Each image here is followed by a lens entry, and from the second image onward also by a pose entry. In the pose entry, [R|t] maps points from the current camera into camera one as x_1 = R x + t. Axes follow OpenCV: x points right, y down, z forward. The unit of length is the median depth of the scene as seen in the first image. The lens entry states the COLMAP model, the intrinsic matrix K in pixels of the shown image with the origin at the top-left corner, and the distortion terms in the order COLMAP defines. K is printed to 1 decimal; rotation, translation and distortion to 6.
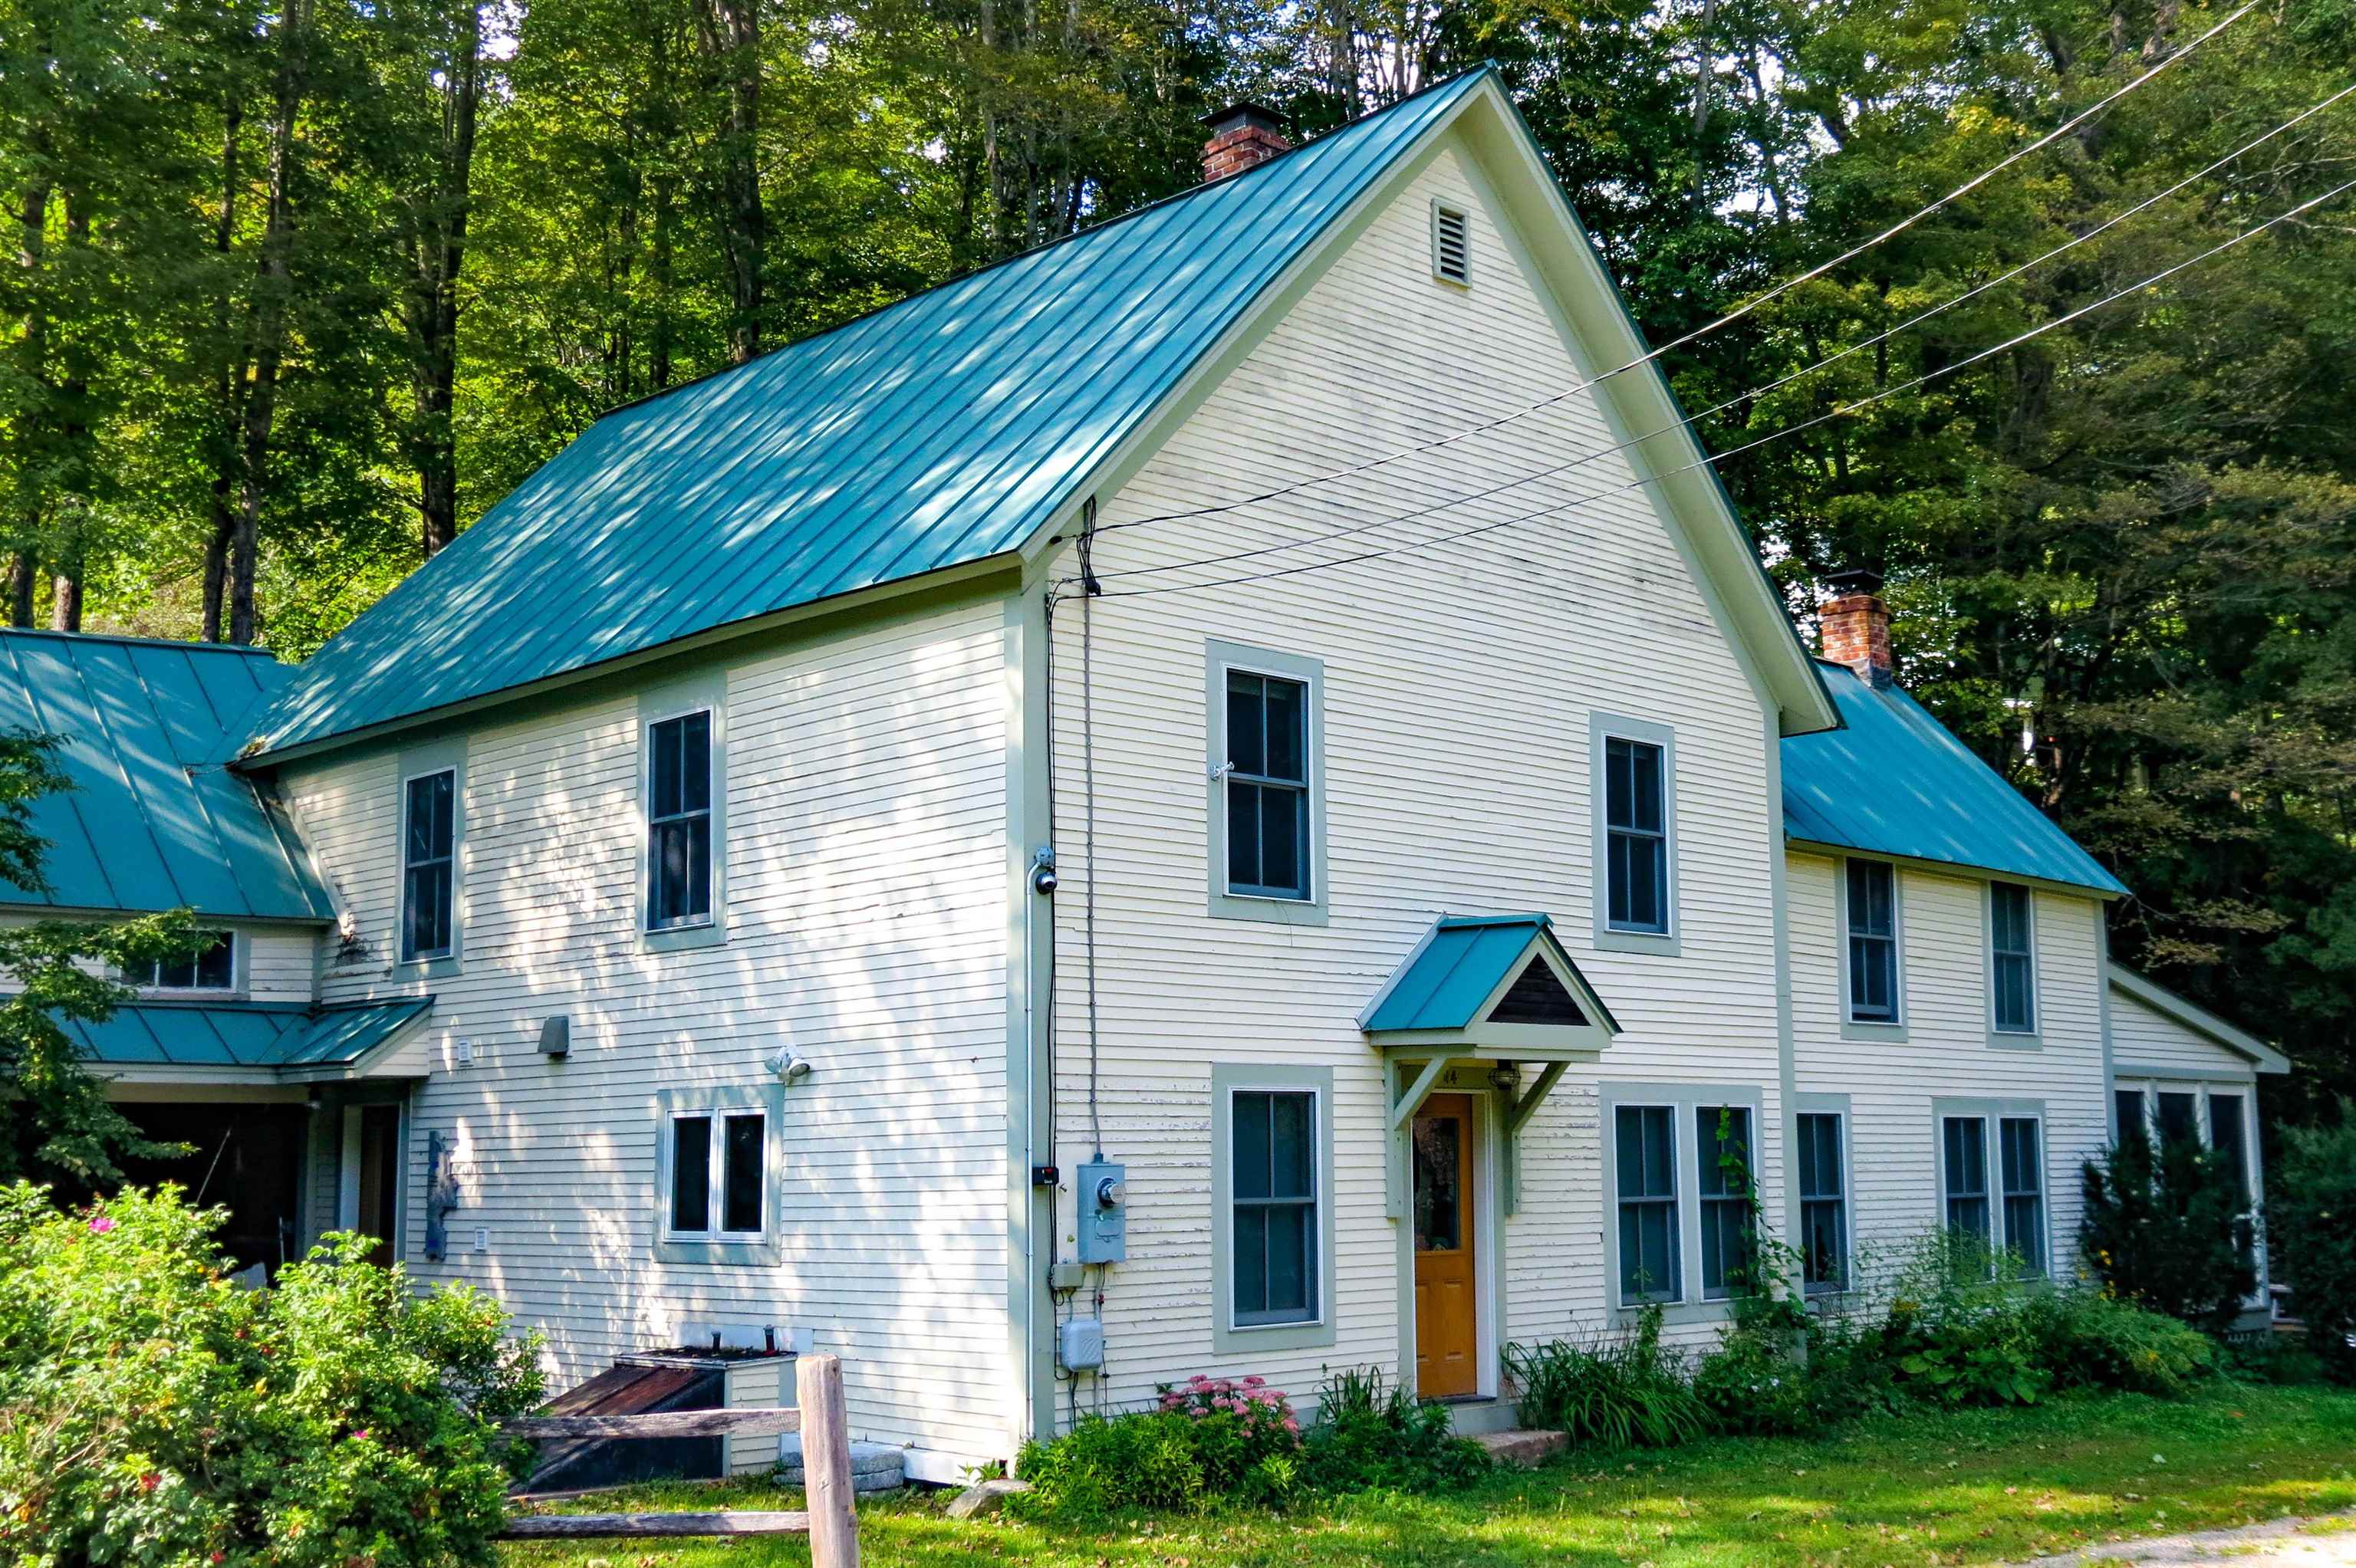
lens RADIAL K [[2647.1, 0, 1179.3], [0, 2647.1, 790.1], [0, 0, 1]] dist [-0.072519, 0.000000]
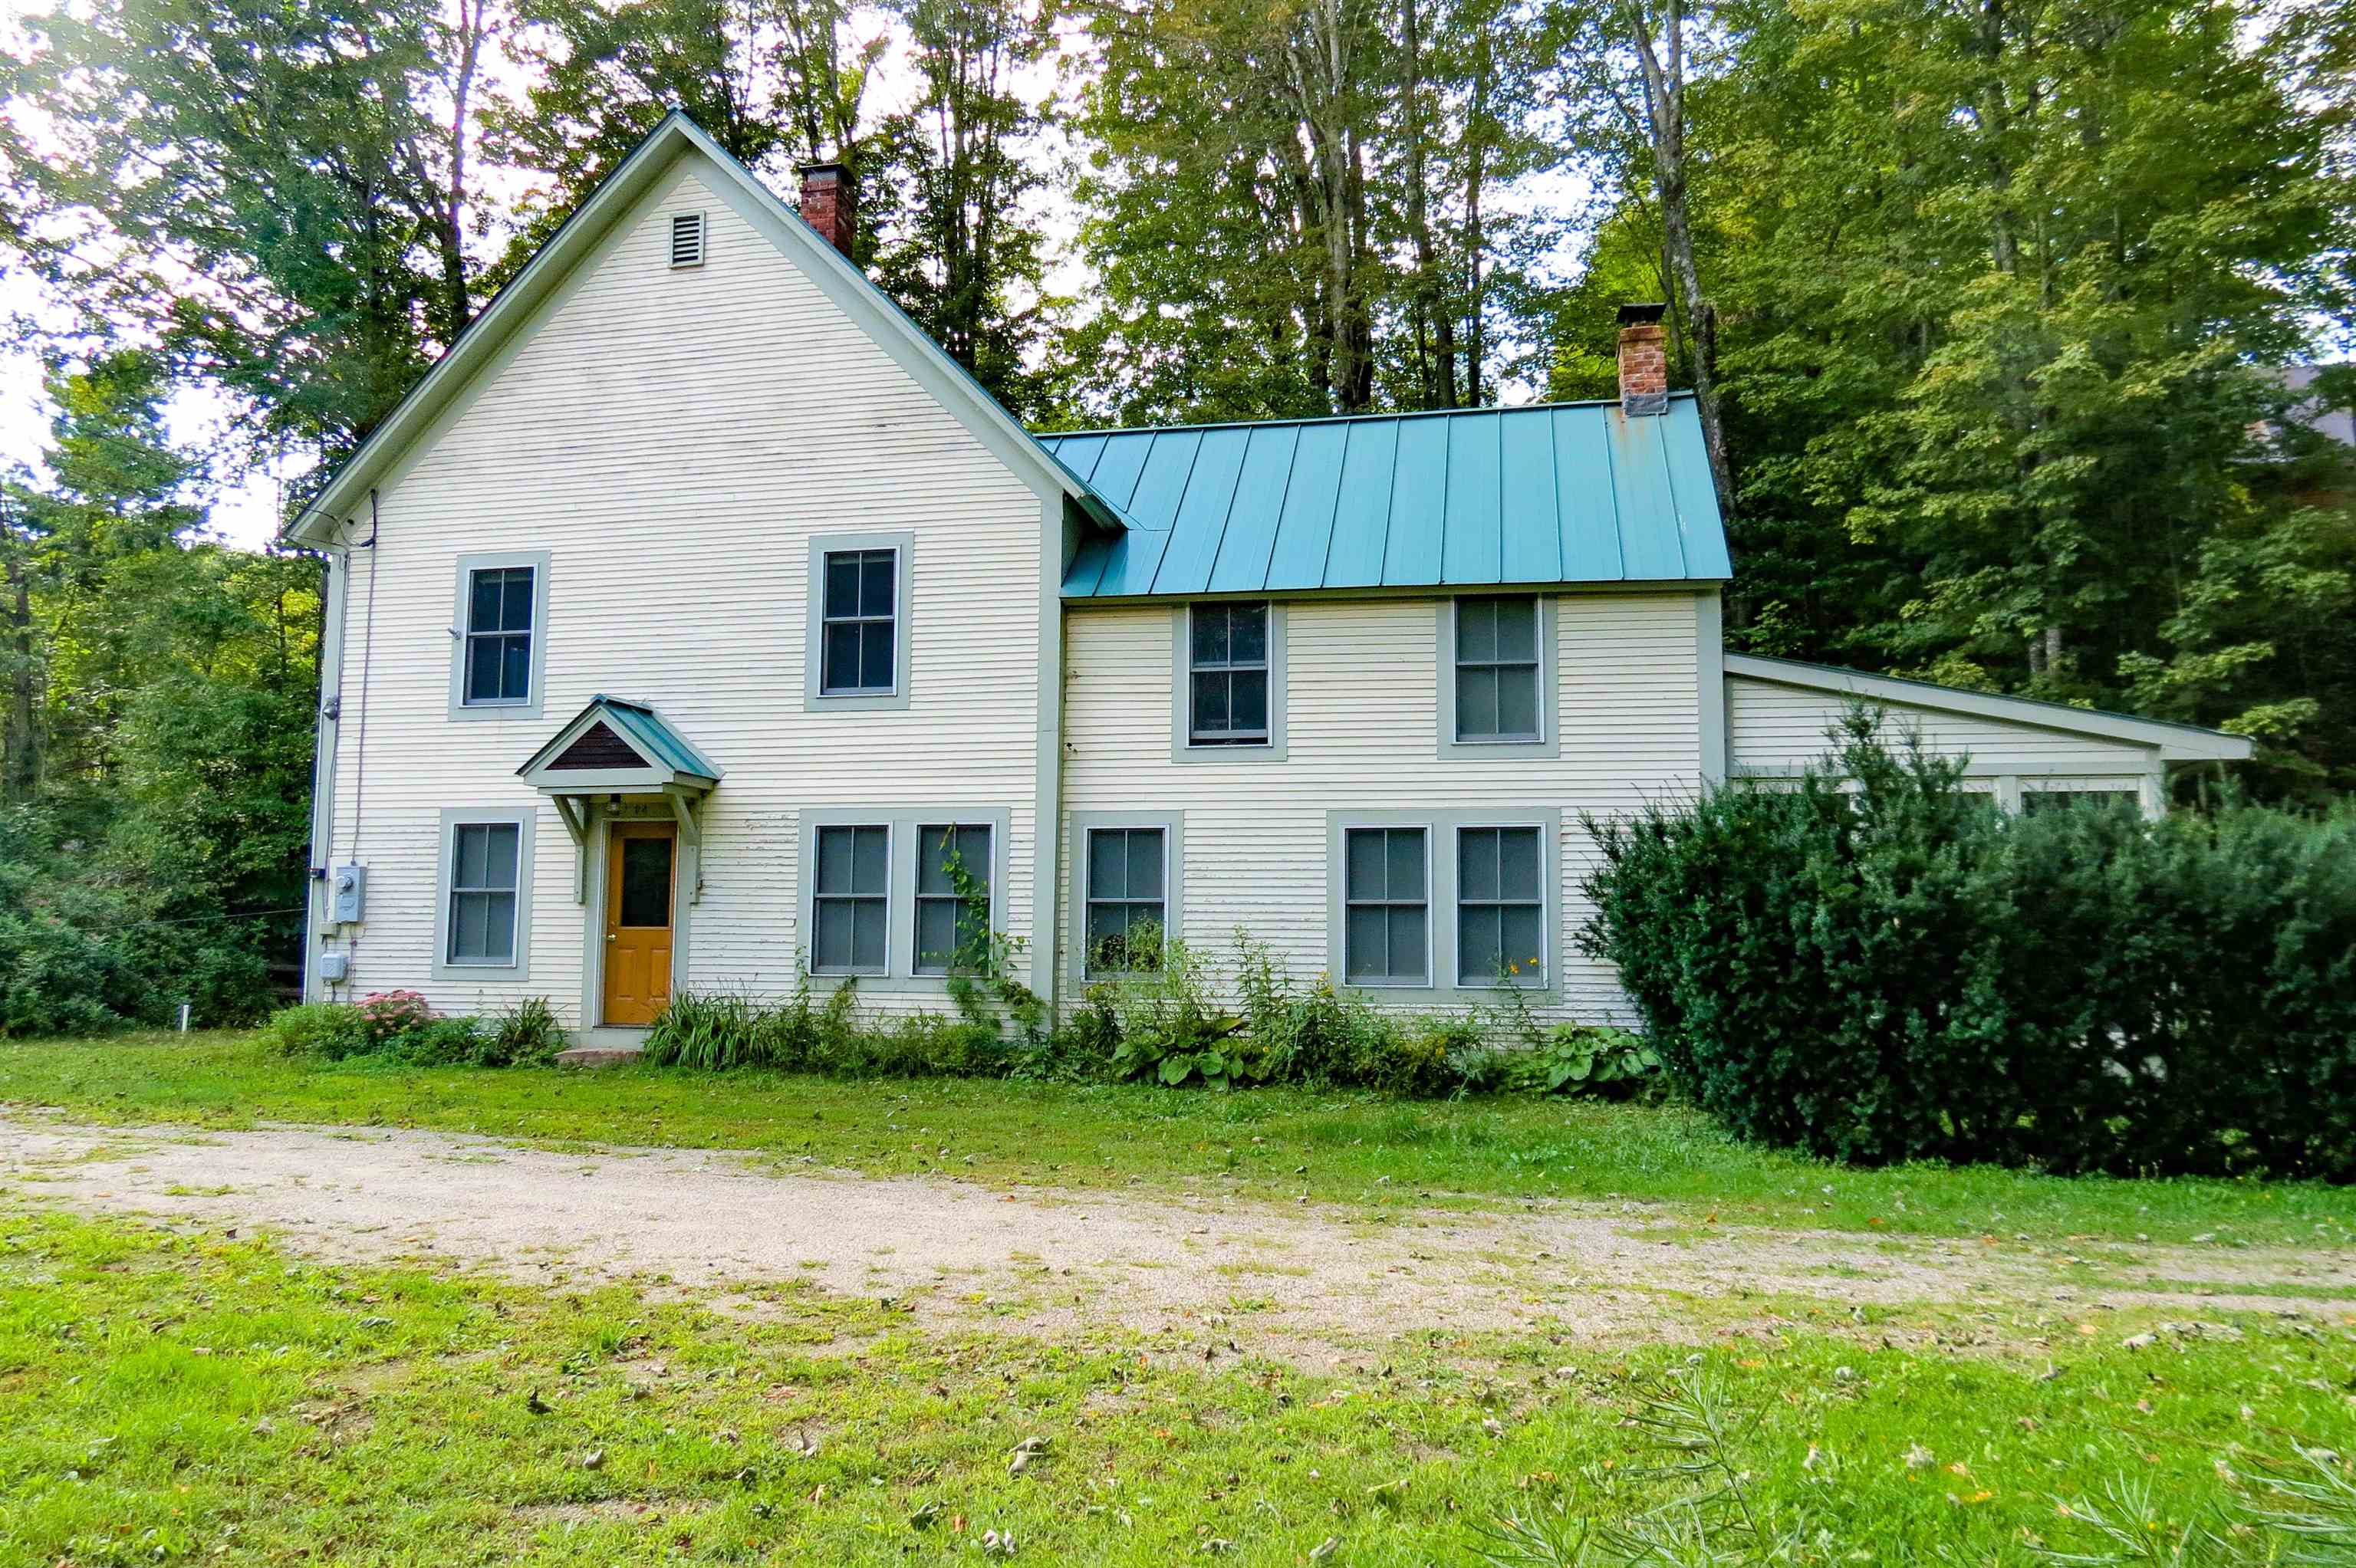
lens RADIAL K [[1696.9, 0, 1195.4], [0, 1696.9, 779.0], [0, 0, 1]] dist [-0.032268, 0.018437]
pose [[0.542113, -0.078641, -0.836617, 1.075546], [0.105330, 0.994118, -0.025194, 0.149713], [0.833678, -0.074463, 0.547208, 0.750770]]
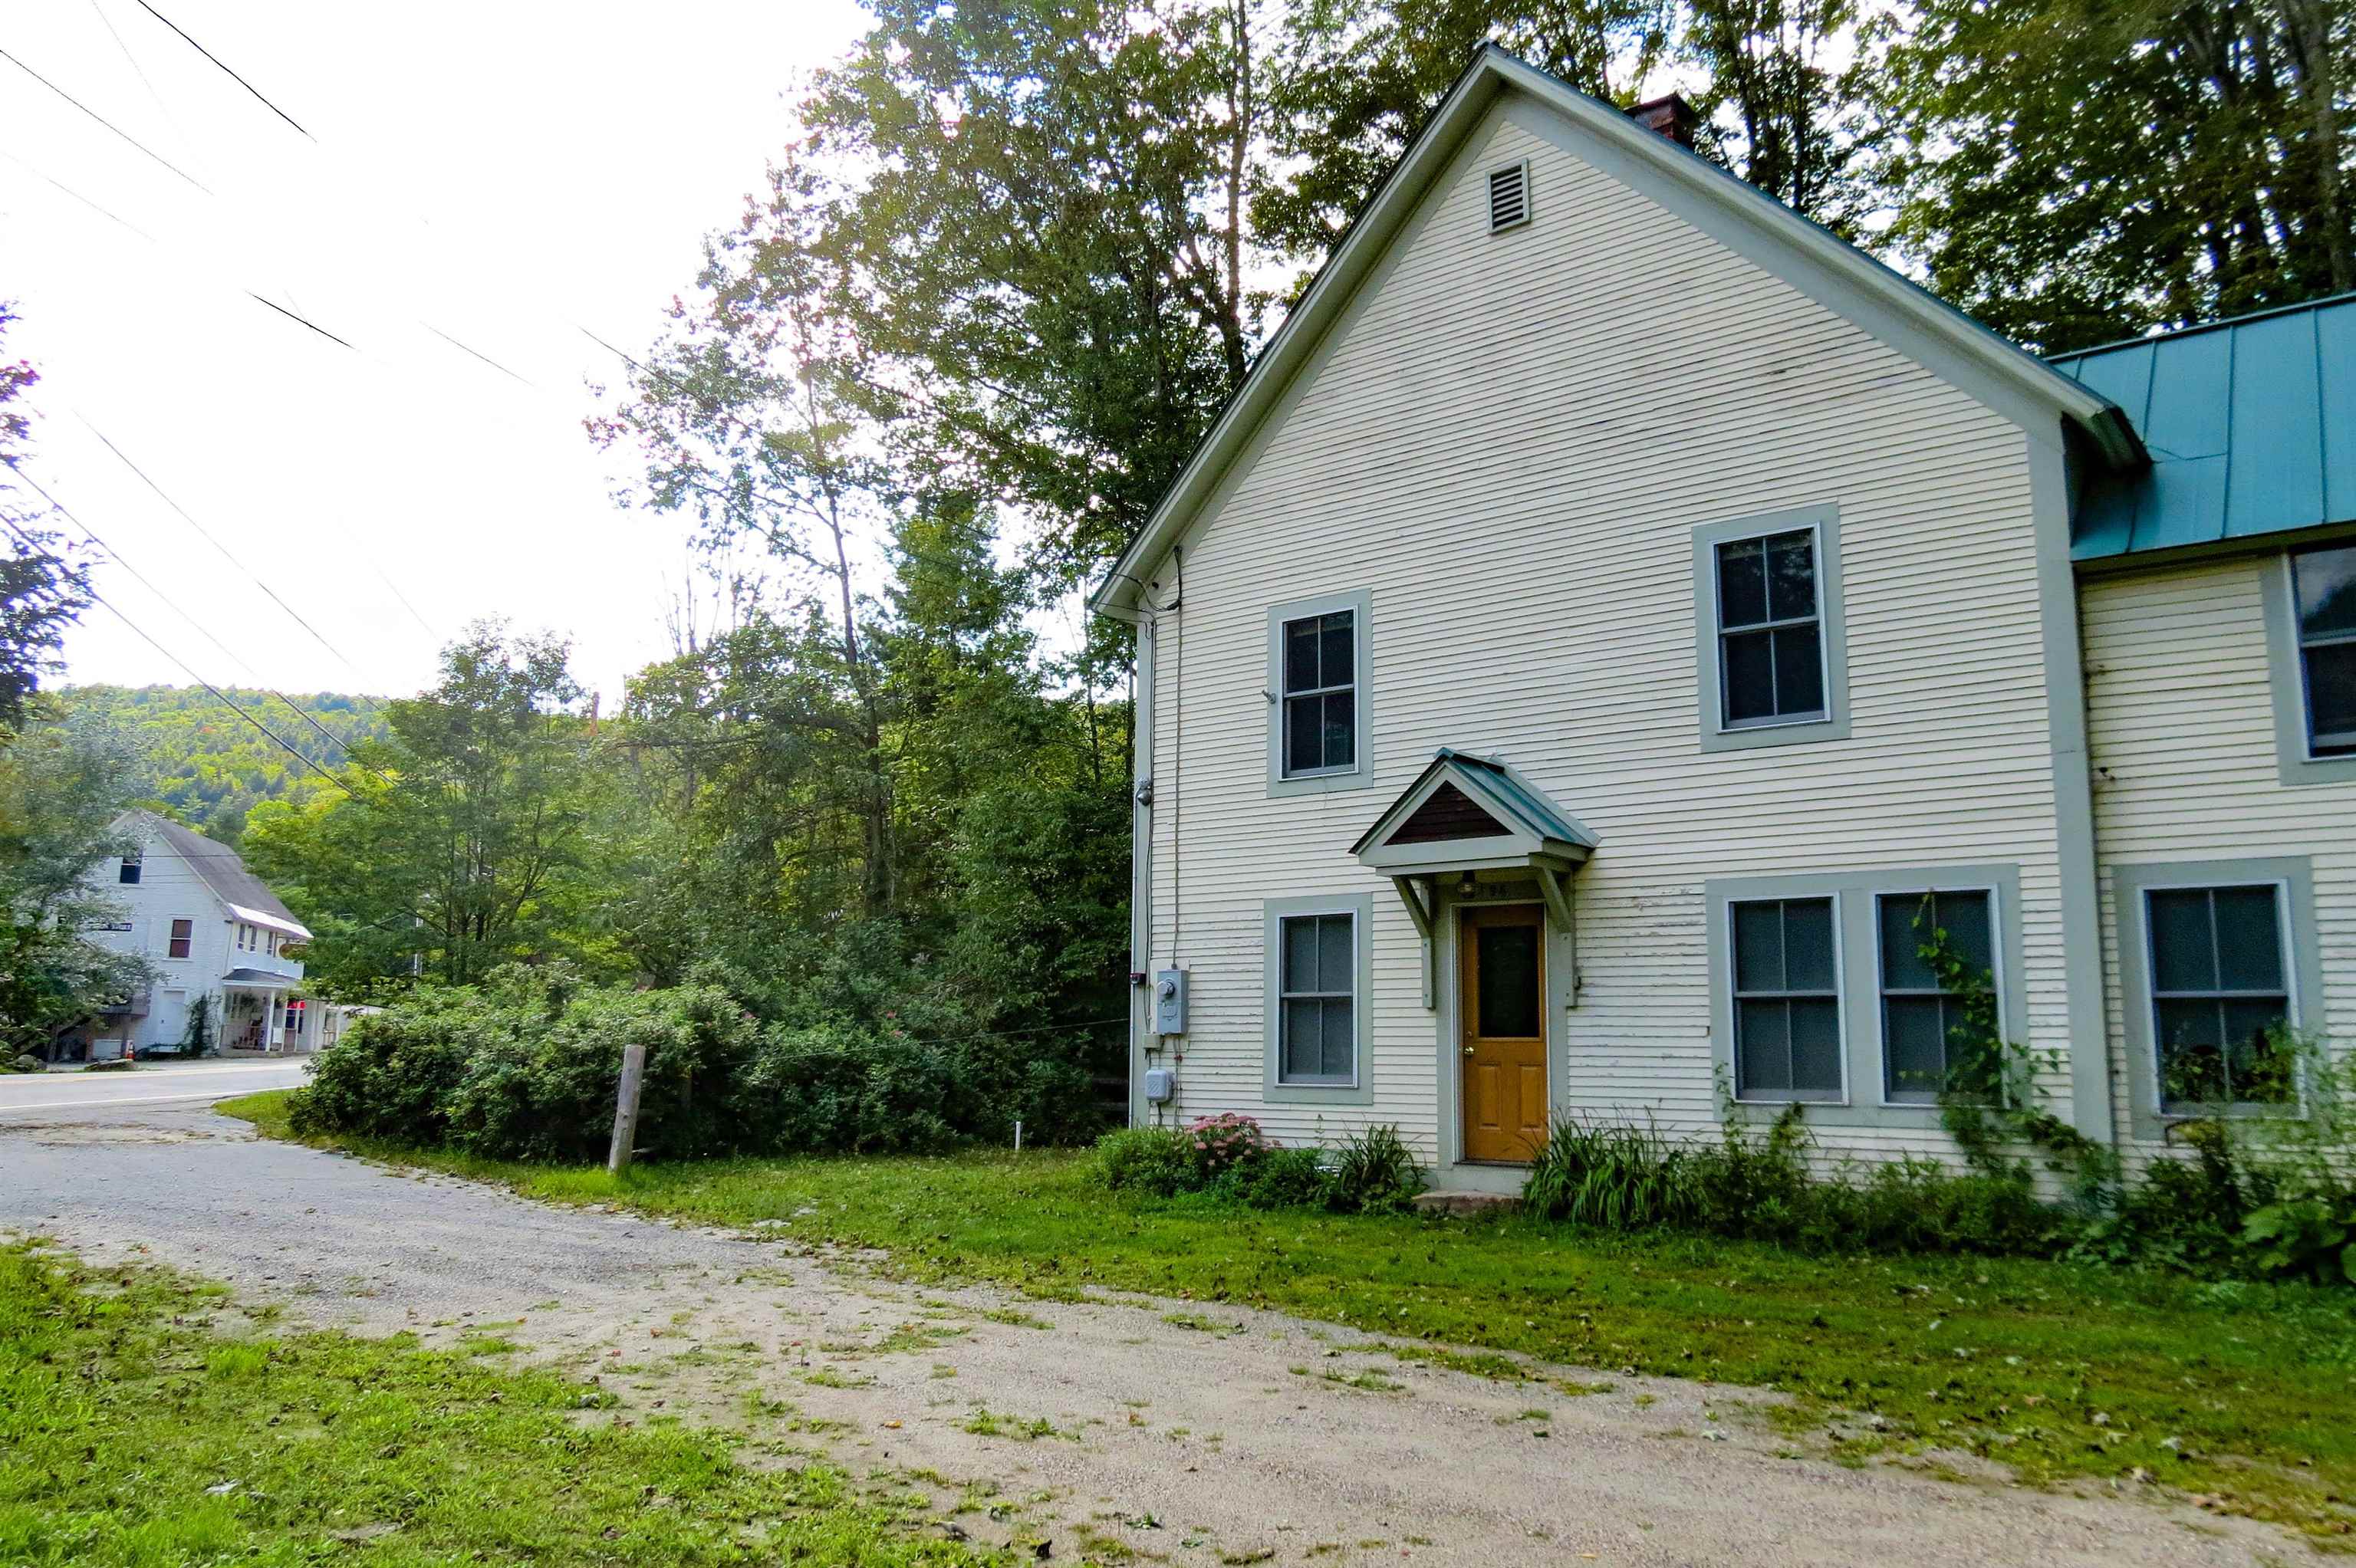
lens RADIAL K [[1696.9, 0, 1185.4], [0, 1696.9, 776.1], [0, 0, 1]] dist [-0.032268, 0.018437]
pose [[0.122450, -0.155093, -0.980282, 0.849002], [0.125042, 0.982255, -0.139785, 0.148483], [0.984566, -0.105459, 0.139670, 0.770043]]
